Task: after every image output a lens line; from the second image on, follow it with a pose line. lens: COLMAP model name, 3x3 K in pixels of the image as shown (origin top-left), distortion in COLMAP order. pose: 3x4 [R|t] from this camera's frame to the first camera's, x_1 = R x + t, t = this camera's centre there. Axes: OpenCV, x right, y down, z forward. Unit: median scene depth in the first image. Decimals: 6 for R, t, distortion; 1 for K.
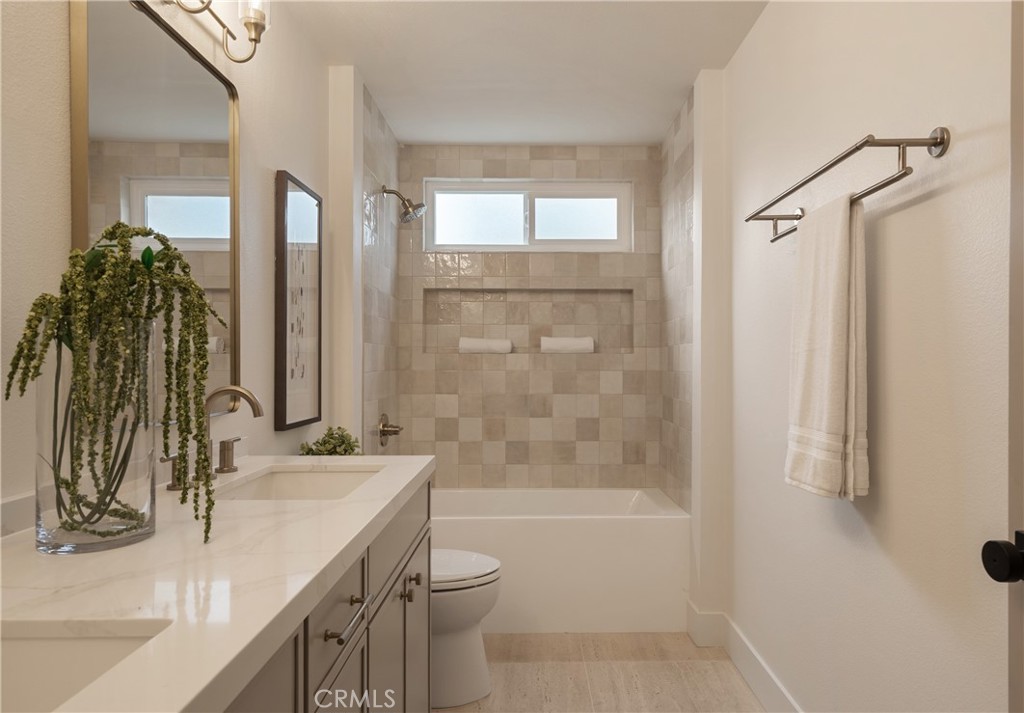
lens RADIAL K [[623.3, 0, 515.0], [0, 623.3, 386.4], [0, 0, 1]] dist [0.003760, 0.001108]
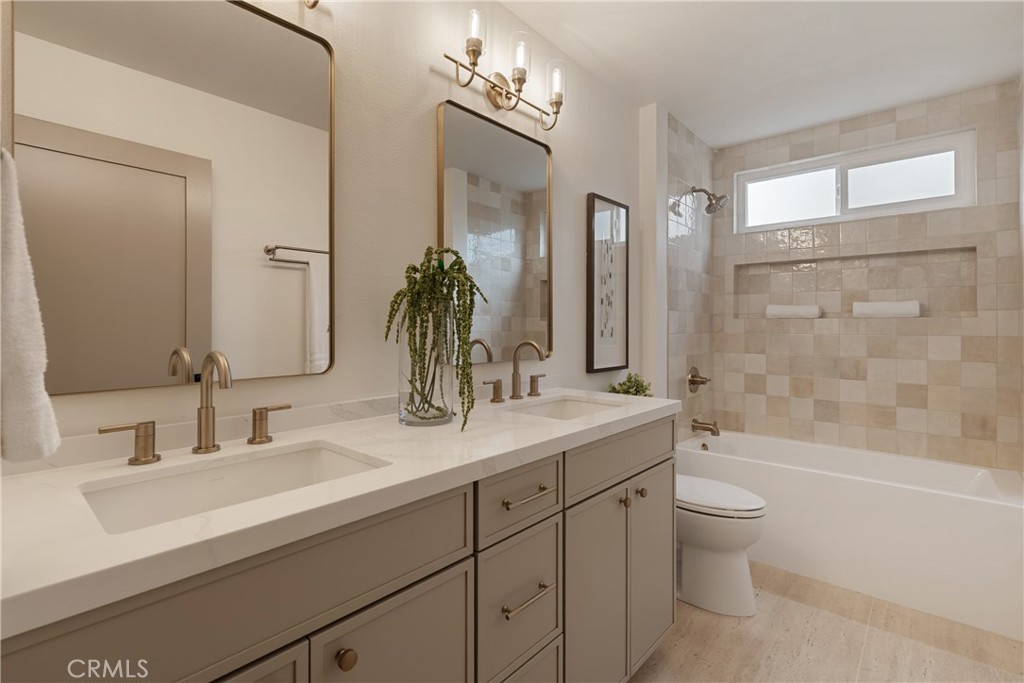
lens RADIAL K [[470.6, 0, 515.4], [0, 470.6, 343.7], [0, 0, 1]] dist [0.000960, 0.001189]
pose [[0.751882, 0.025852, -0.658791, 0.142277], [-0.028248, 0.999577, 0.006986, 0.000167], [0.658692, 0.013357, 0.752294, 0.042843]]
